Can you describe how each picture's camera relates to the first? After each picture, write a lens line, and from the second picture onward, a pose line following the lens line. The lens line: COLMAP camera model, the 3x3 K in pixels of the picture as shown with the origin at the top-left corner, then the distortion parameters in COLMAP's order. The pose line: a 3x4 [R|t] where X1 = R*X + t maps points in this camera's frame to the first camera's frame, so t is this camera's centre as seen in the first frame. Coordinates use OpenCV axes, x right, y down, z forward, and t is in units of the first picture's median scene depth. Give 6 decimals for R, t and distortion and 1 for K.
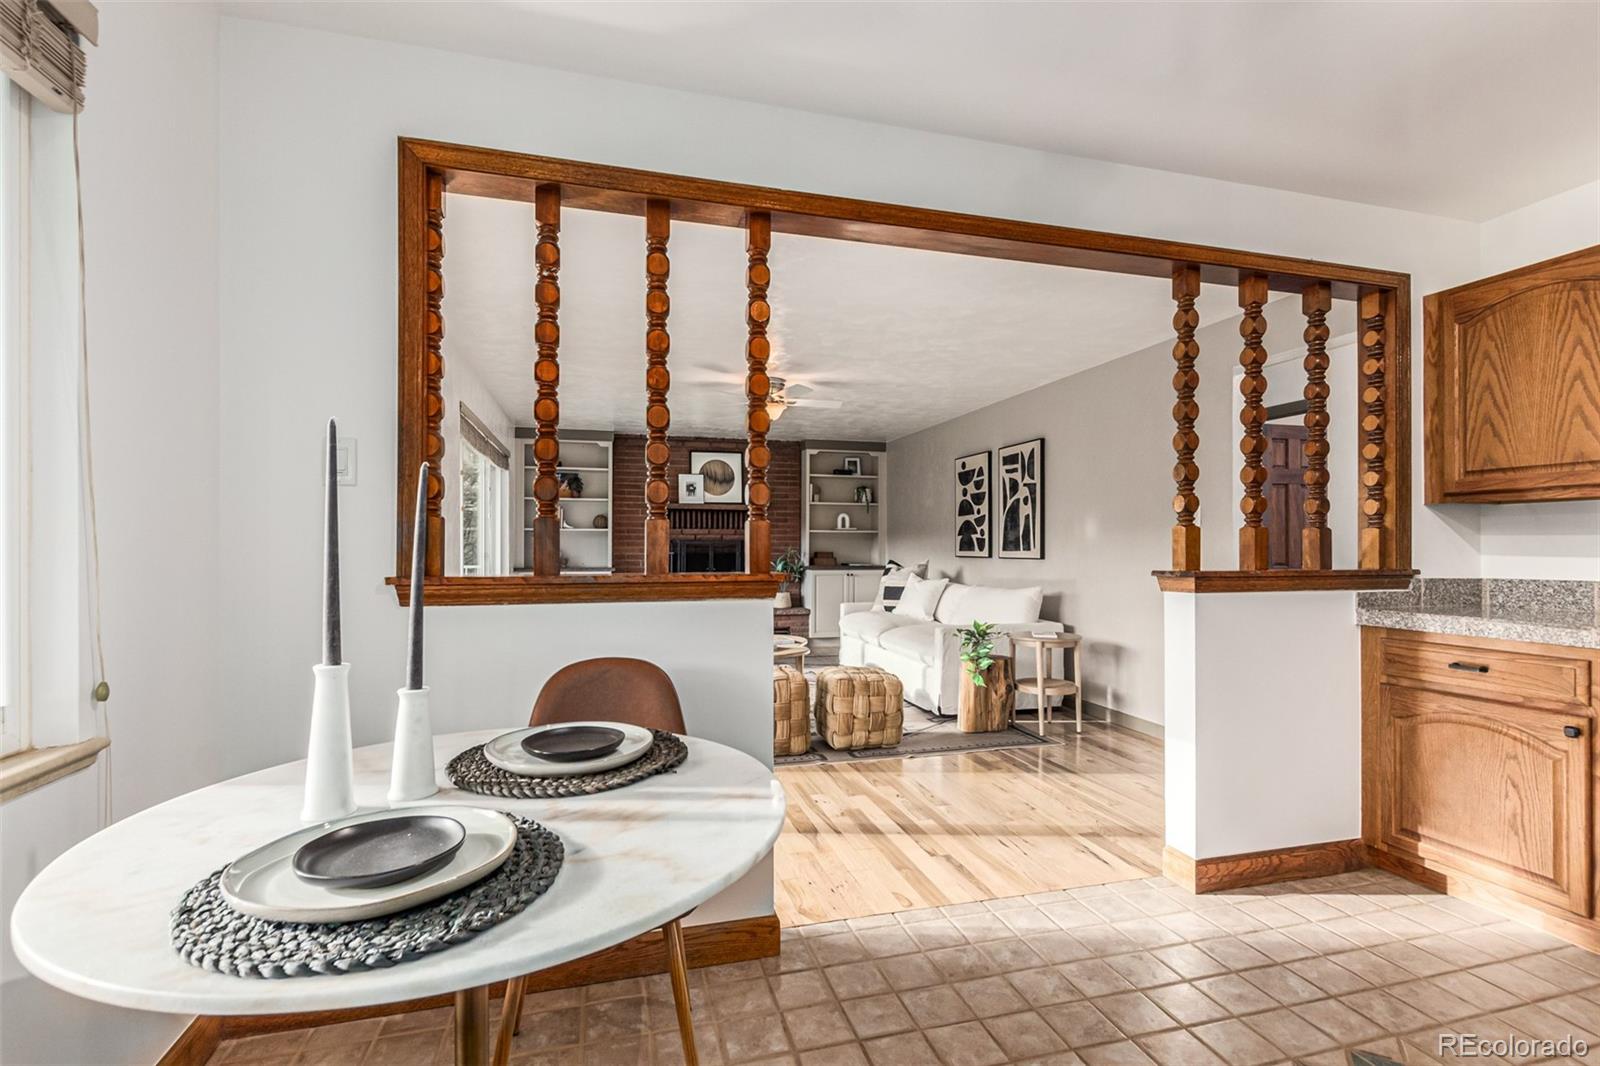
lens RADIAL K [[731.5, 0, 804.4], [0, 731.5, 543.8], [0, 0, 1]] dist [0.010119, -0.006441]
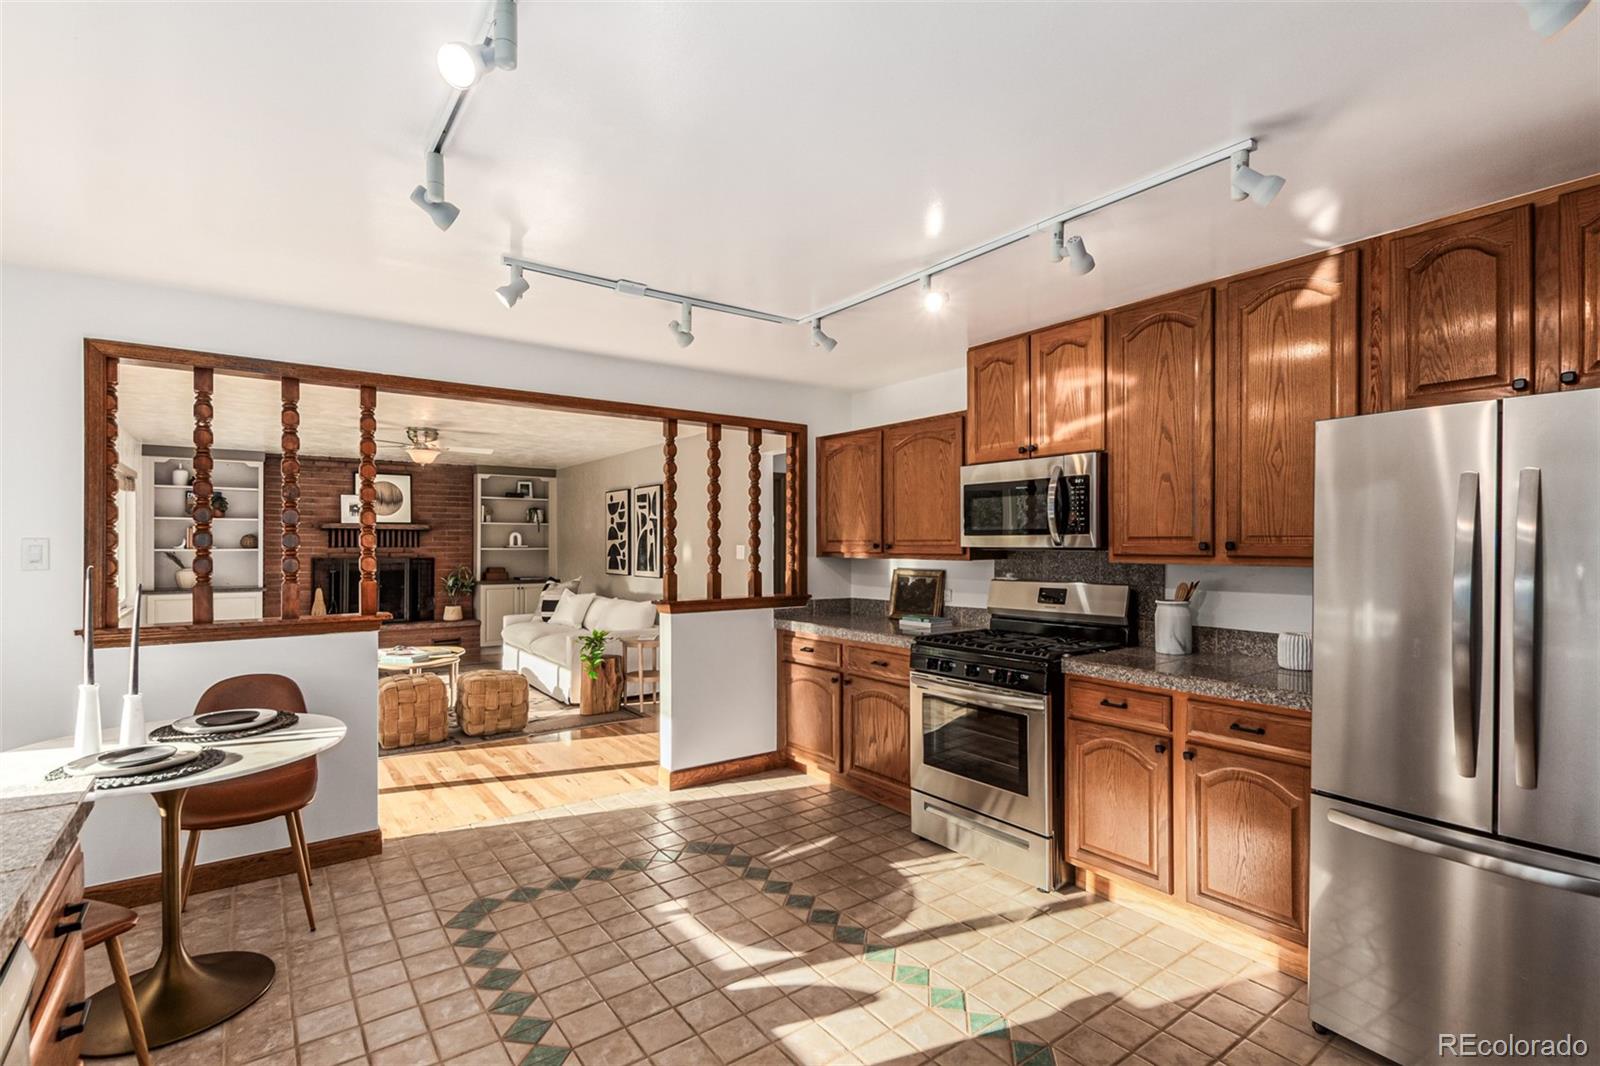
lens RADIAL K [[731.5, 0, 798.1], [0, 731.5, 546.1], [0, 0, 1]] dist [0.010119, -0.006441]
pose [[0.933091, -0.001200, 0.359638, 0.101227], [-0.000732, 0.999986, 0.005237, -0.050254], [-0.359639, -0.005150, 0.933077, -0.346690]]
